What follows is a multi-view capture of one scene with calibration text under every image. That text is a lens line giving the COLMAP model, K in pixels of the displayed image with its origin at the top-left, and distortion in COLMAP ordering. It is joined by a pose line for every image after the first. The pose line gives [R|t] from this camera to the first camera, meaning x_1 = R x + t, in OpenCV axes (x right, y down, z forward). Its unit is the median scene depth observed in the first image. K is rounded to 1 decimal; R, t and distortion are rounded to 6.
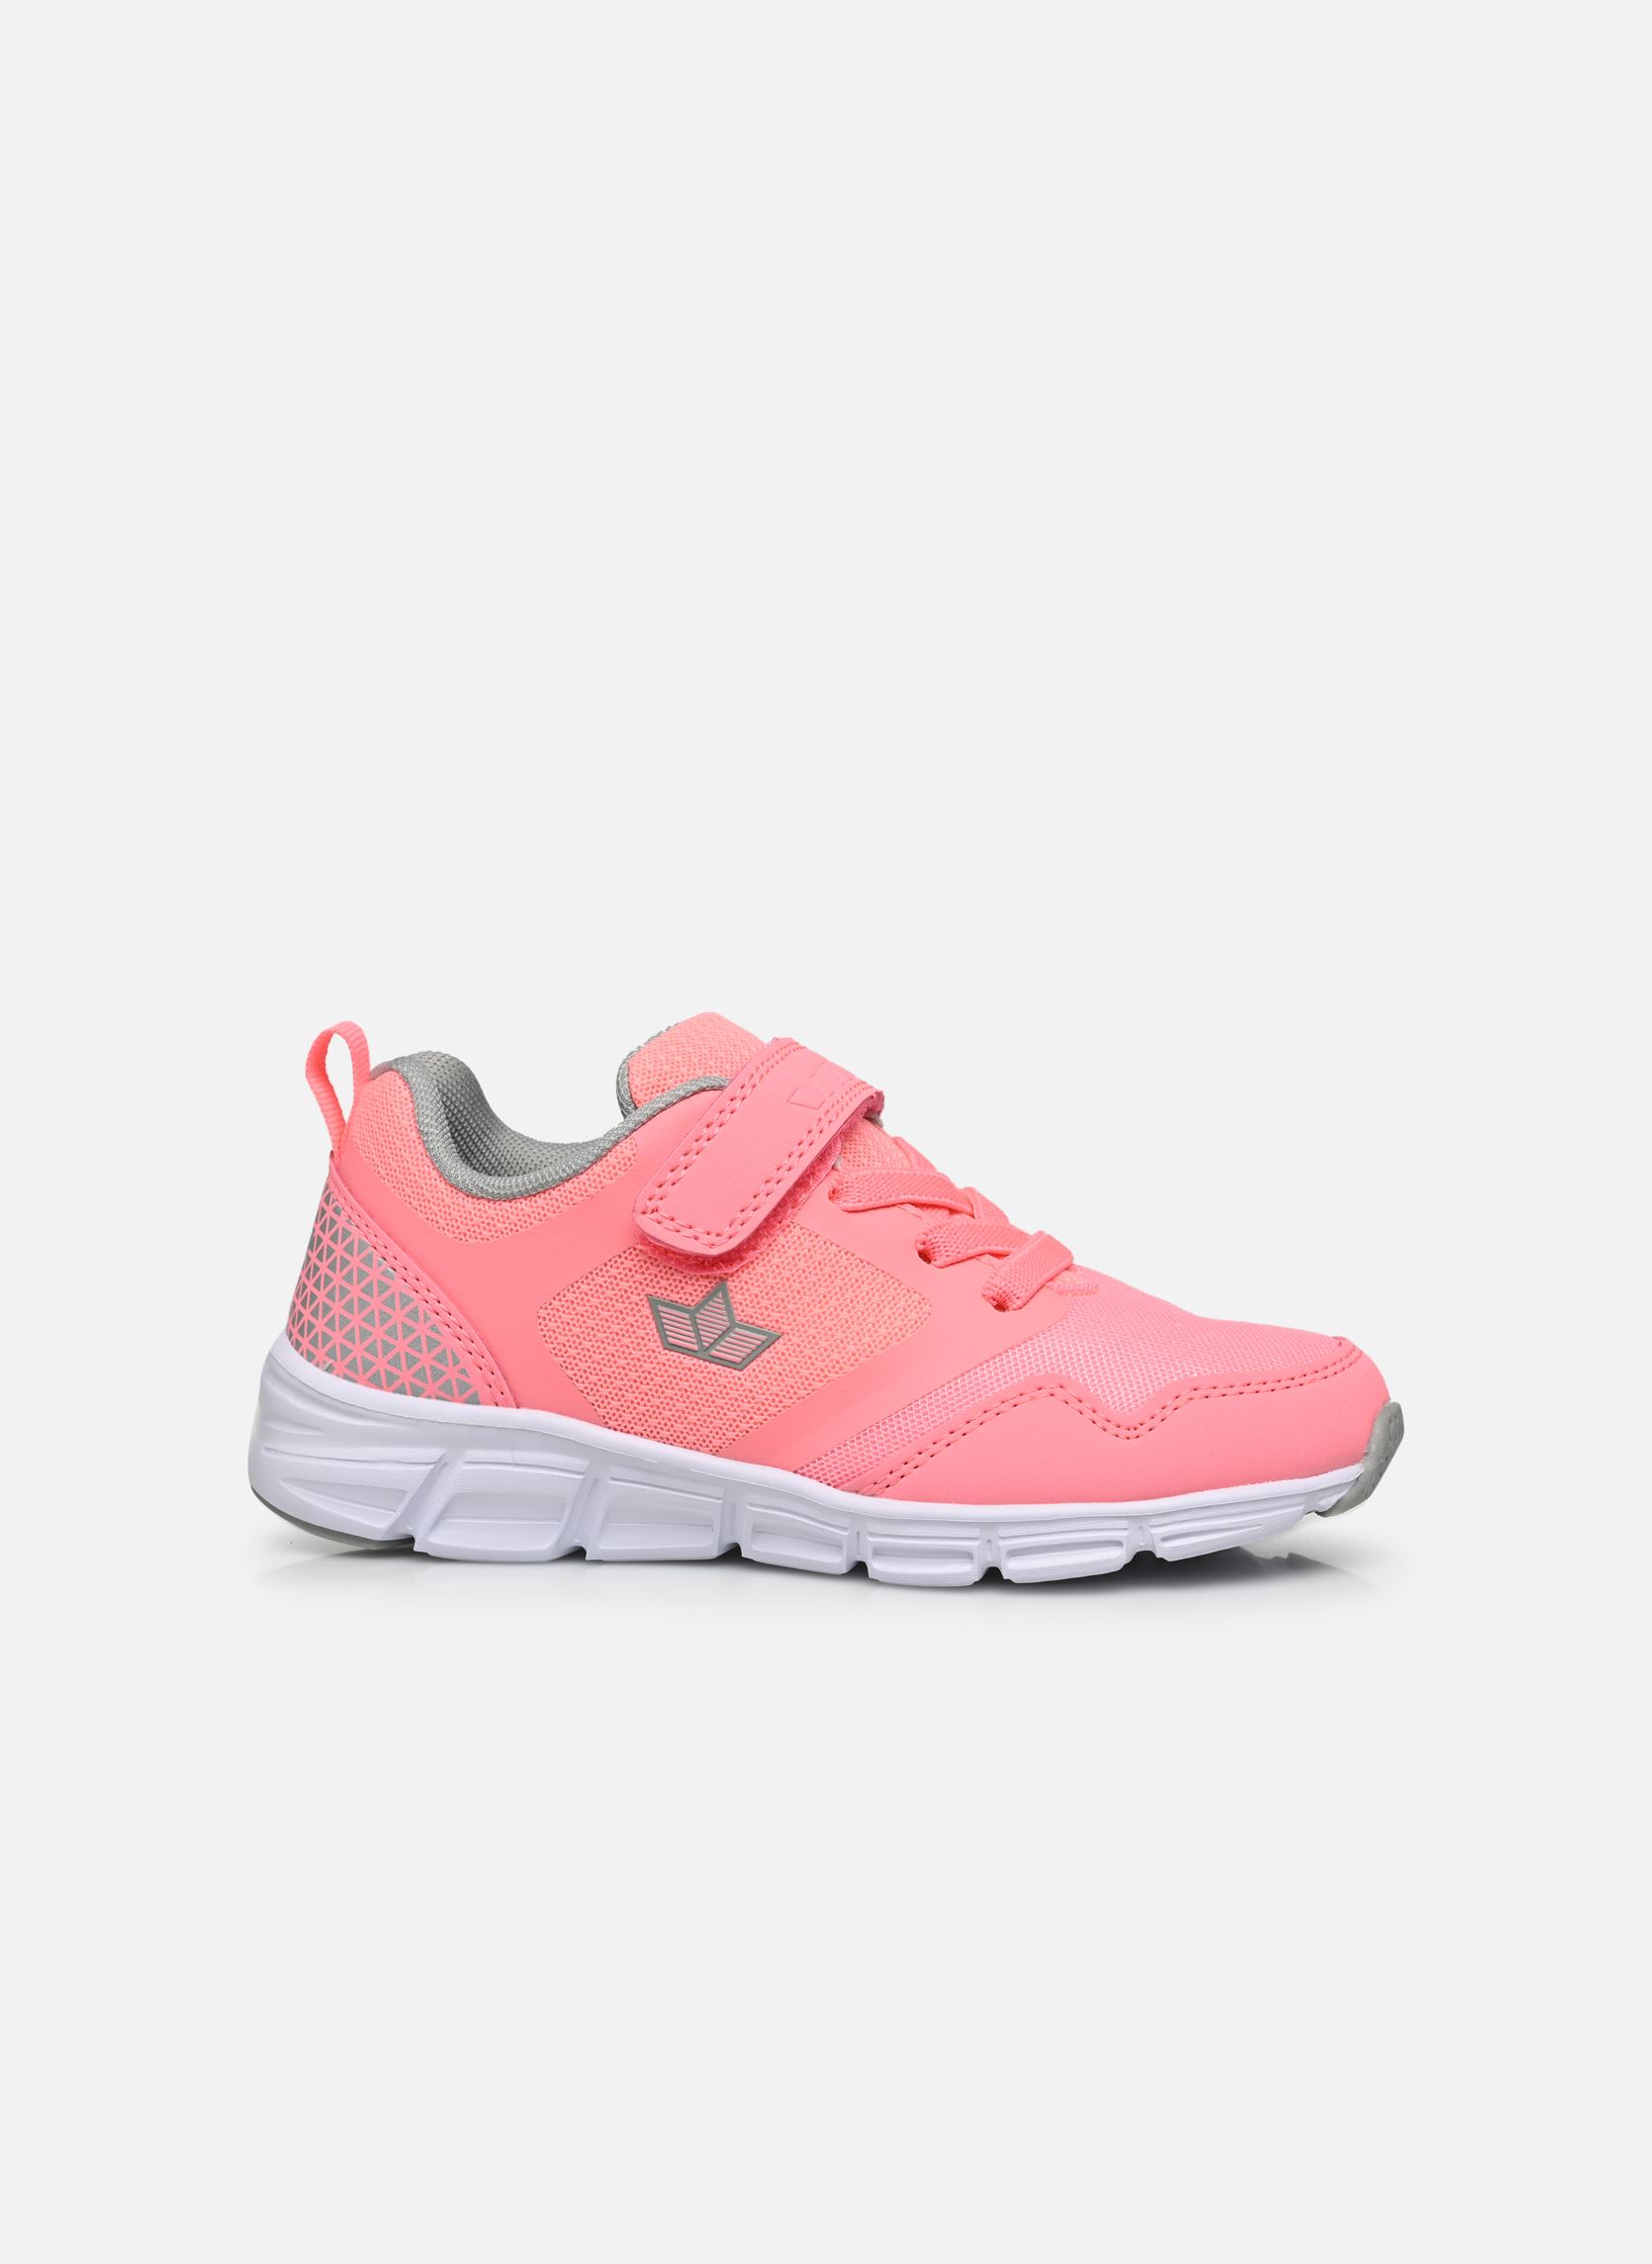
lens RADIAL K [[7273.3, 0, 827.2], [0, 7273.3, 1132.8], [0, 0, 1]] dist [0.101755, 0.000000]
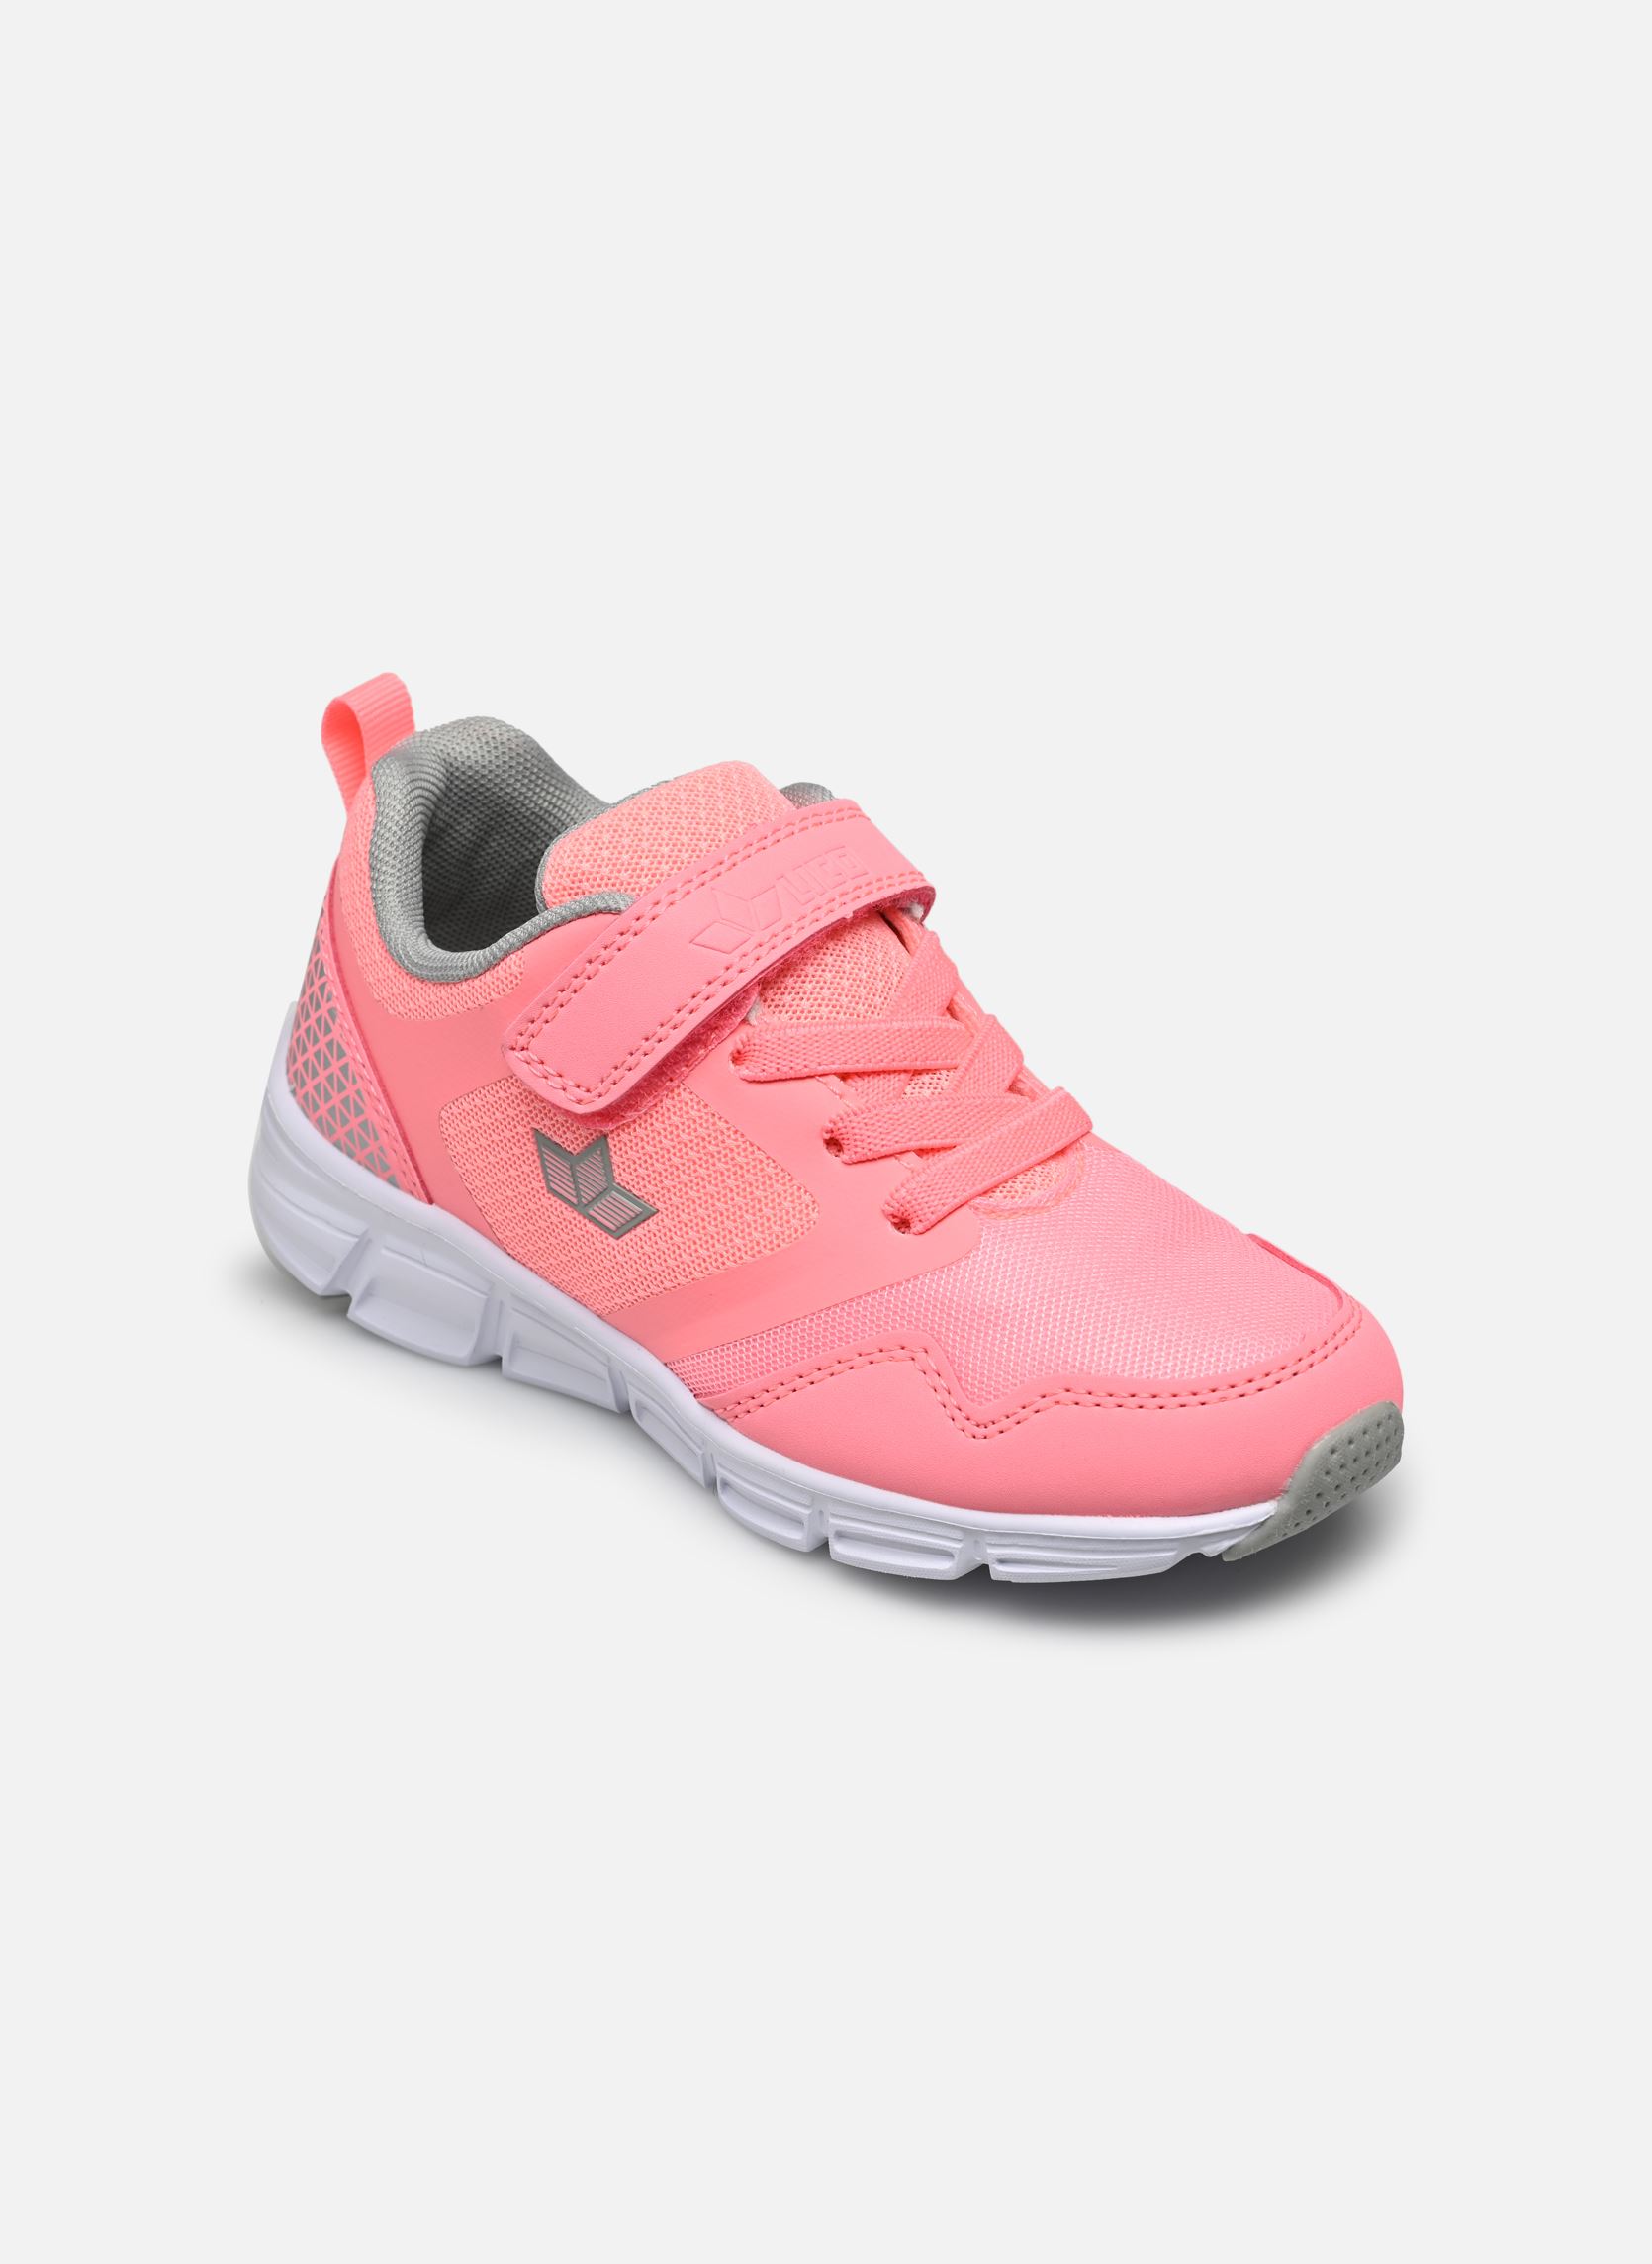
lens RADIAL K [[7273.3, 0, 825.6], [0, 7273.3, 1130.8], [0, 0, 1]] dist [0.101755, 0.000000]
pose [[0.845148, 0.220882, -0.486760, 0.420481], [-0.011892, 0.918174, 0.396000, -0.316455], [0.534399, -0.328890, 0.778620, 0.353394]]
